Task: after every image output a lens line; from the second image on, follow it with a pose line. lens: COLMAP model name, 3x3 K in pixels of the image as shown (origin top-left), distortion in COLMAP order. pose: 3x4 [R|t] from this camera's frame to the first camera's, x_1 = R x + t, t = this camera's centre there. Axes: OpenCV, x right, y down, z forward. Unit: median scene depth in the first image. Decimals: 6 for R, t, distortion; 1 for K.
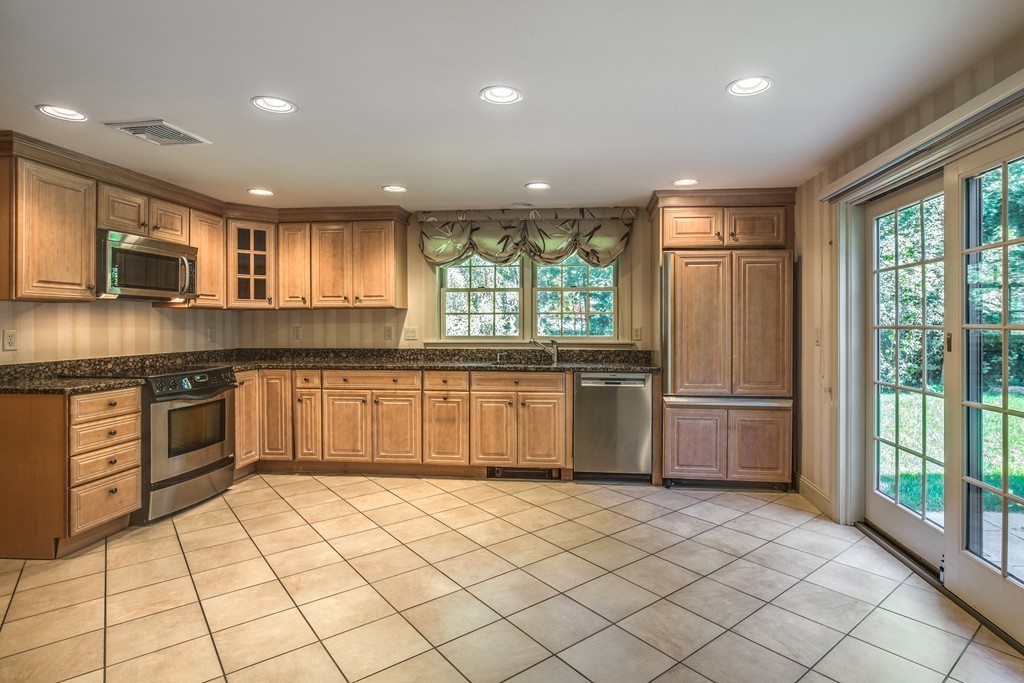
lens RADIAL K [[509.8, 0, 512.1], [0, 509.8, 330.4], [0, 0, 1]] dist [-0.000291, 0.000360]
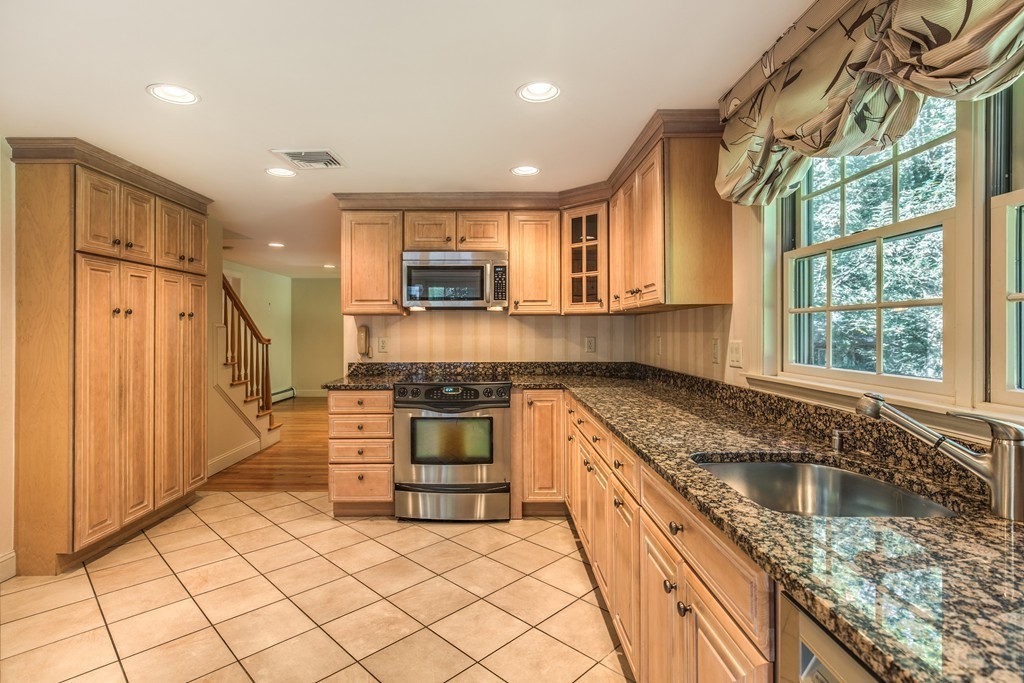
lens RADIAL K [[509.8, 0, 512.1], [0, 509.8, 330.4], [0, 0, 1]] dist [-0.000291, 0.000360]
pose [[0.144535, 0.004031, -0.989492, 0.309499], [-0.010288, 0.999944, 0.002571, -0.019598], [0.989446, 0.009808, 0.144568, 0.874083]]
